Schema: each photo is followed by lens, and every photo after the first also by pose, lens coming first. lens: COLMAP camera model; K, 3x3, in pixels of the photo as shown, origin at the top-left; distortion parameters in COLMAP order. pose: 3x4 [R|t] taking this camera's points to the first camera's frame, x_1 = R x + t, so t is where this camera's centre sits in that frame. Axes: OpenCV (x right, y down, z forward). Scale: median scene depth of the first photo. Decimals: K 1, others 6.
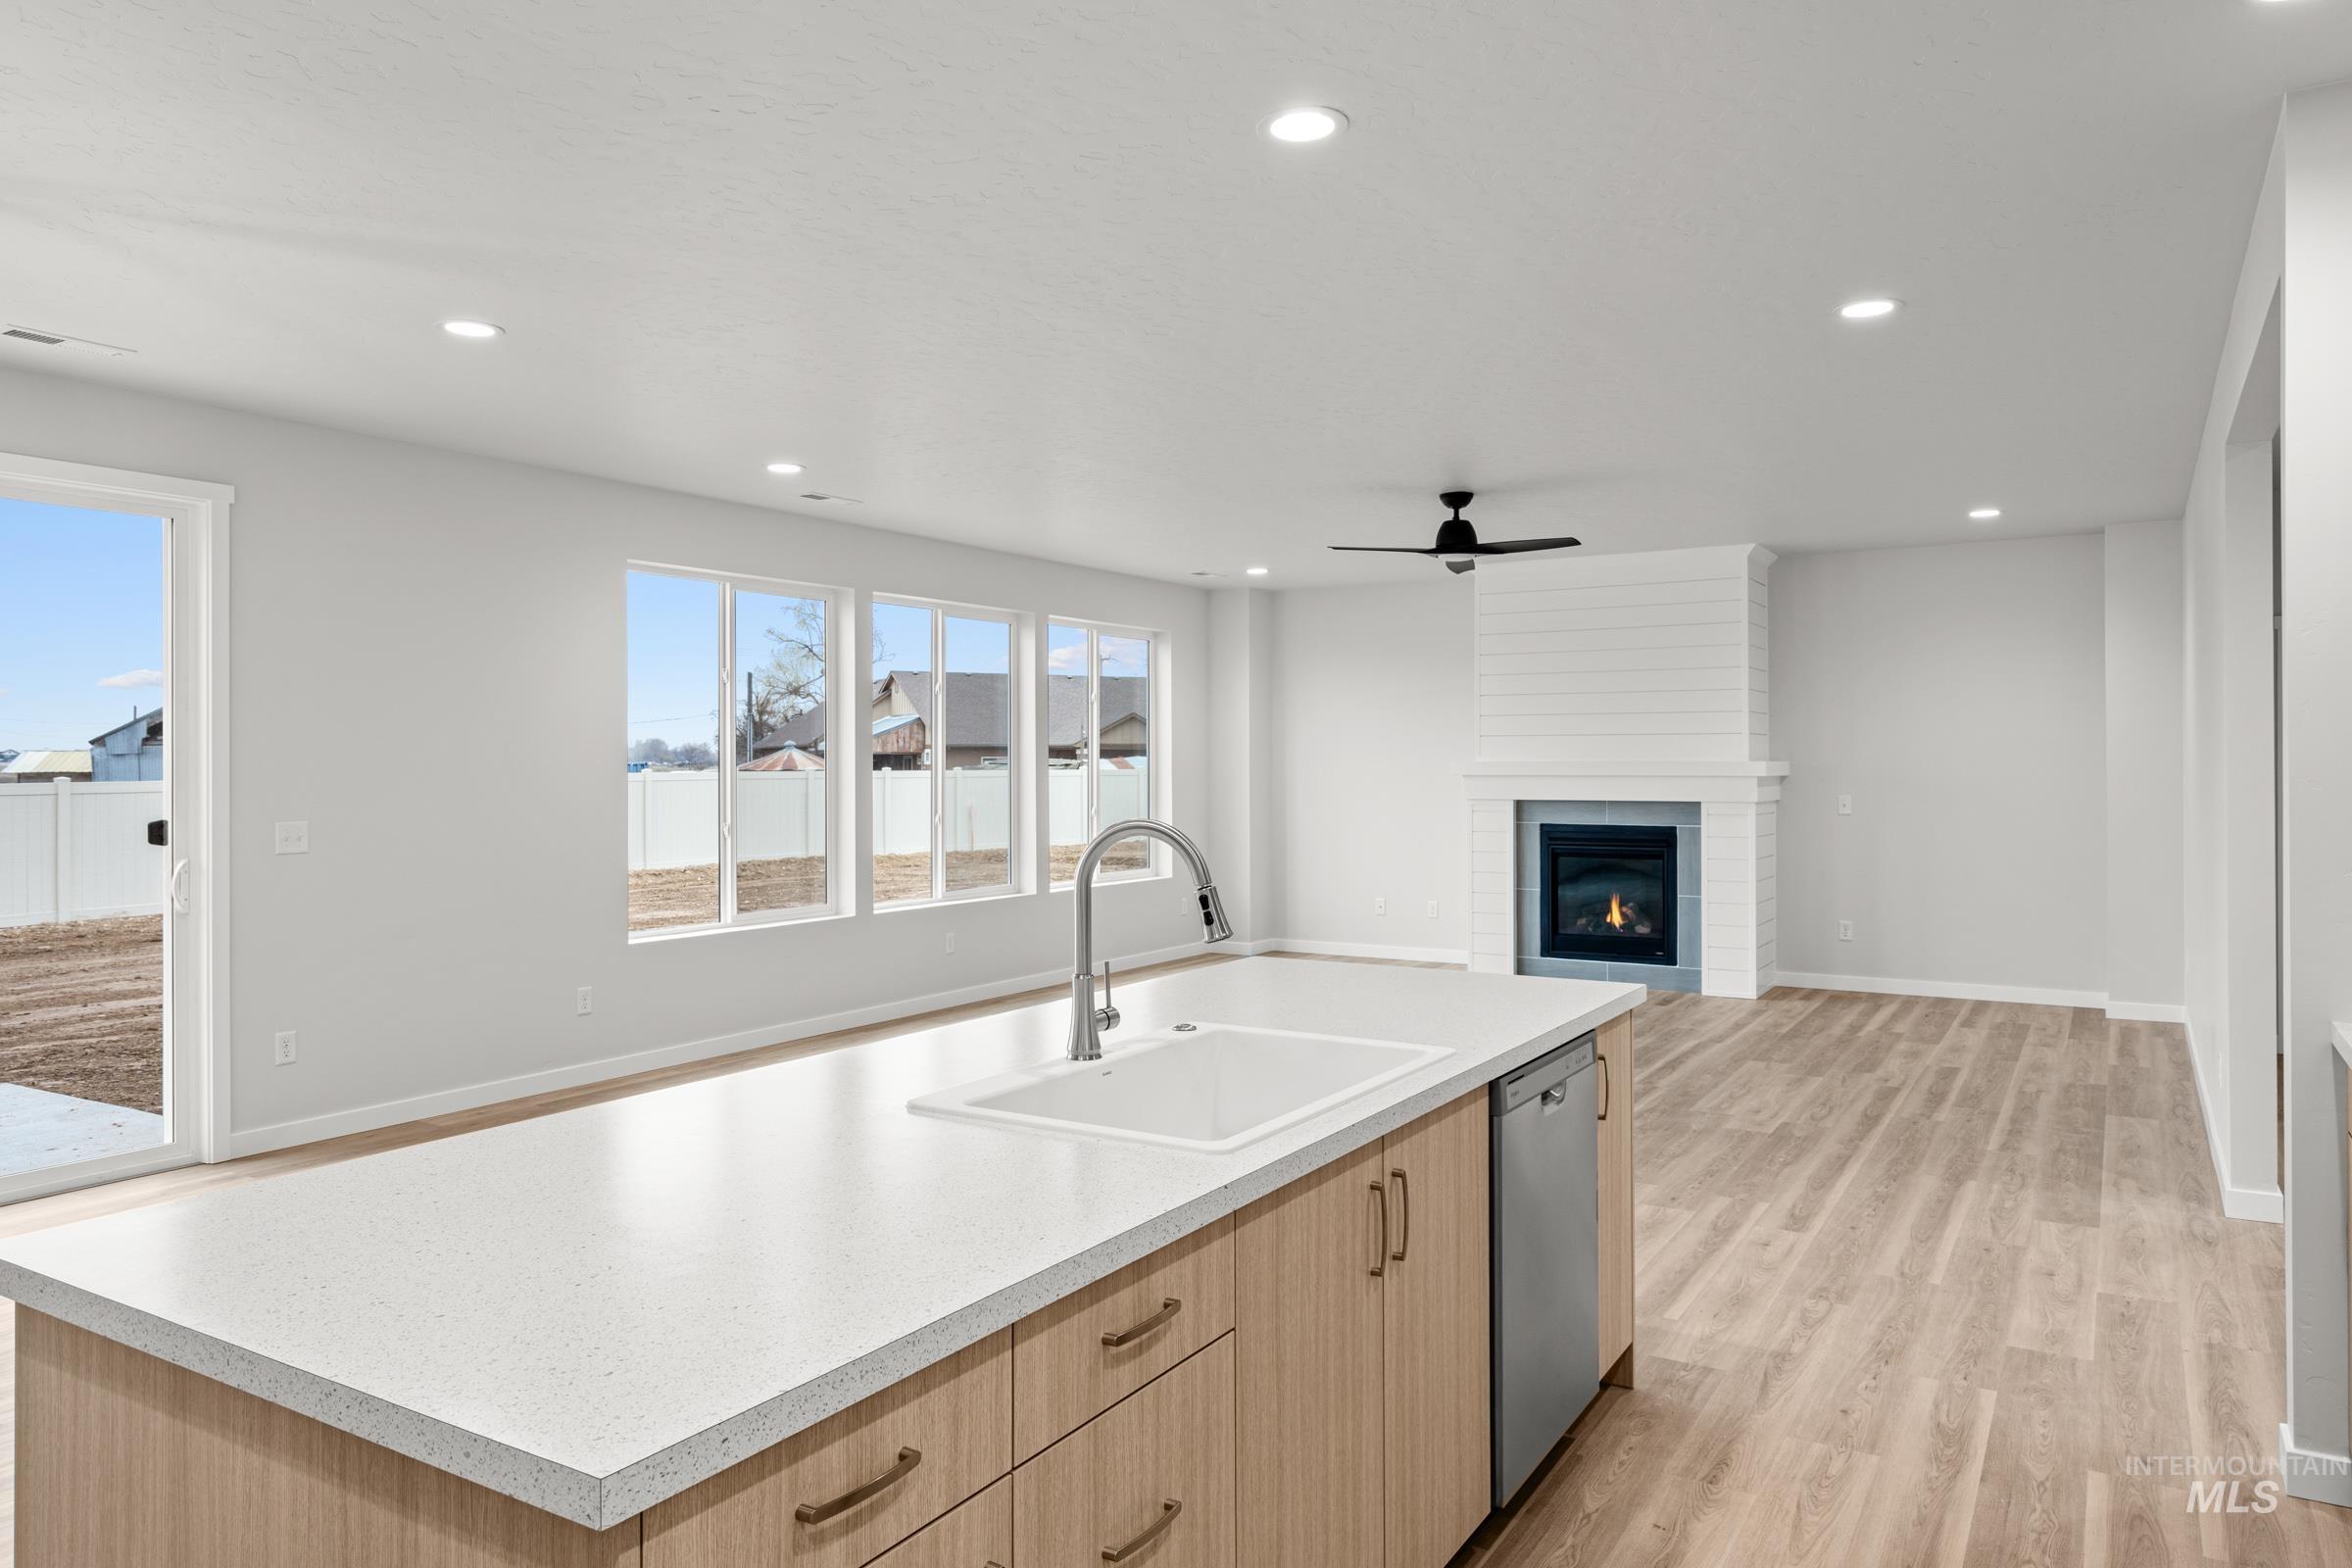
lens RADIAL K [[1516.8, 0, 1176.0], [0, 1516.8, 784.0], [0, 0, 1]] dist [0.003313, 0.002212]
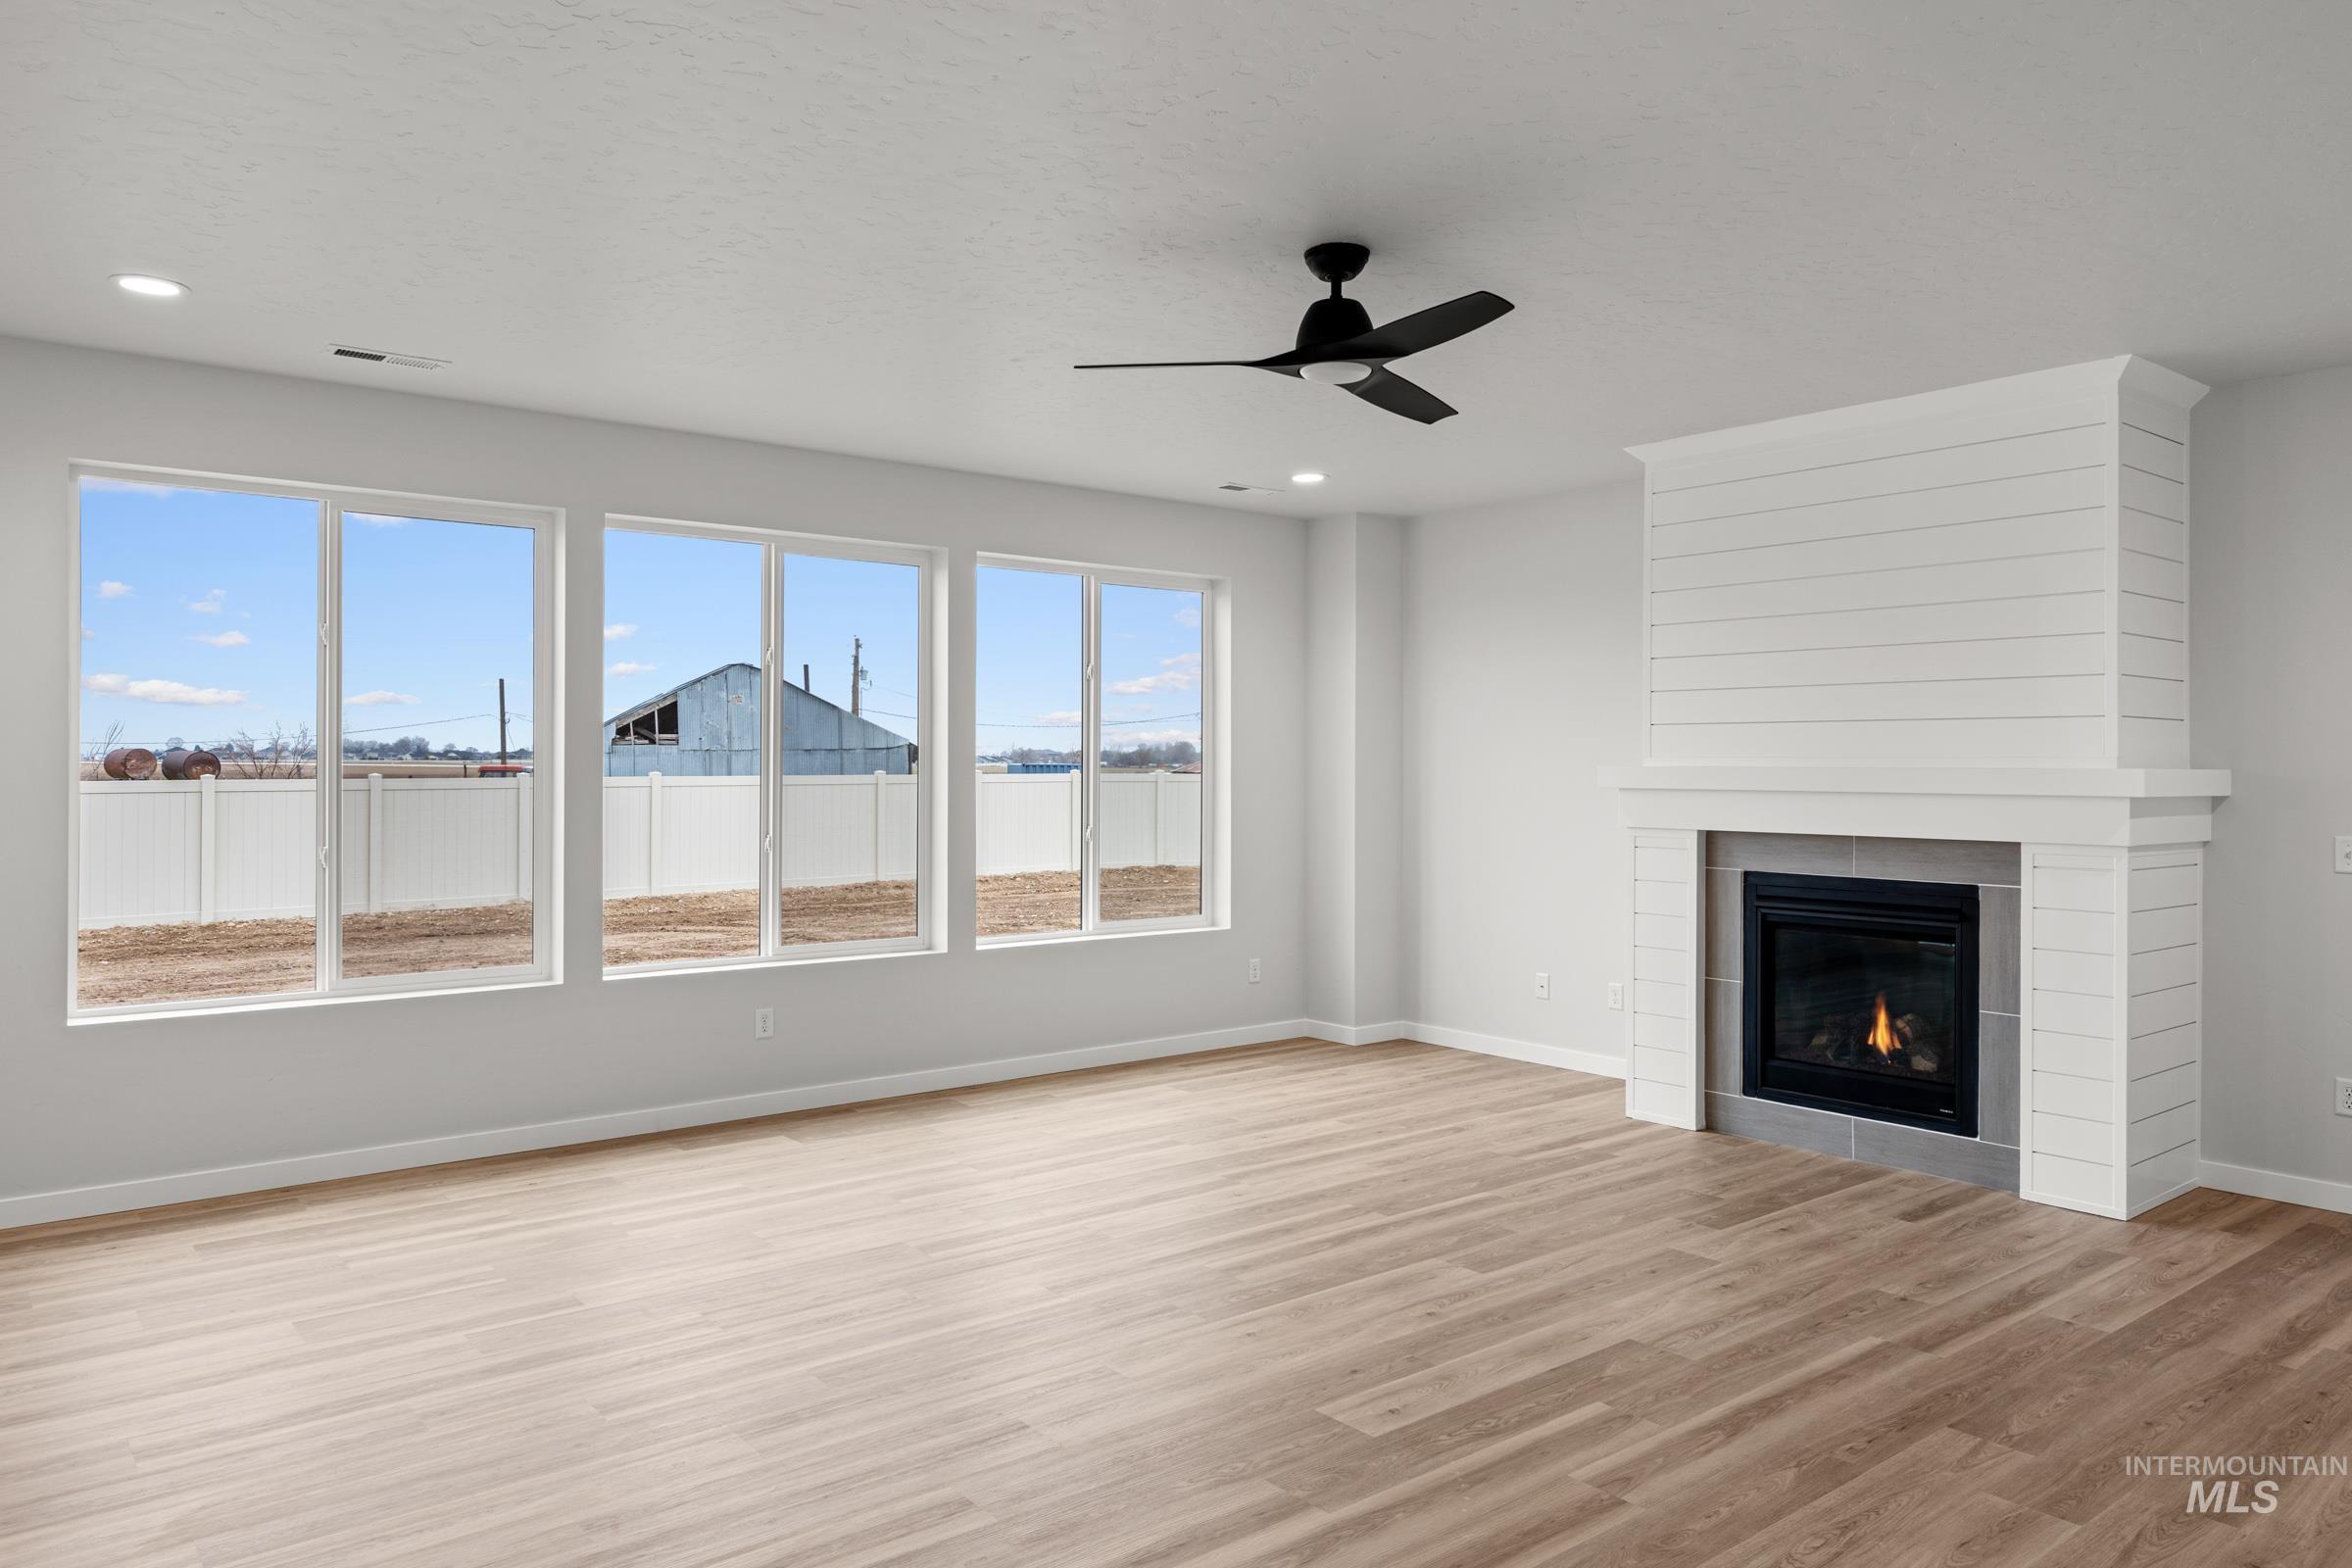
lens RADIAL K [[1516.8, 0, 1176.0], [0, 1516.8, 784.0], [0, 0, 1]] dist [0.003313, 0.002212]
pose [[0.940849, 0.010274, -0.338670, 0.235248], [-0.011061, 0.999939, -0.000395, -0.005422], [0.338645, 0.004117, 0.940905, 0.369889]]
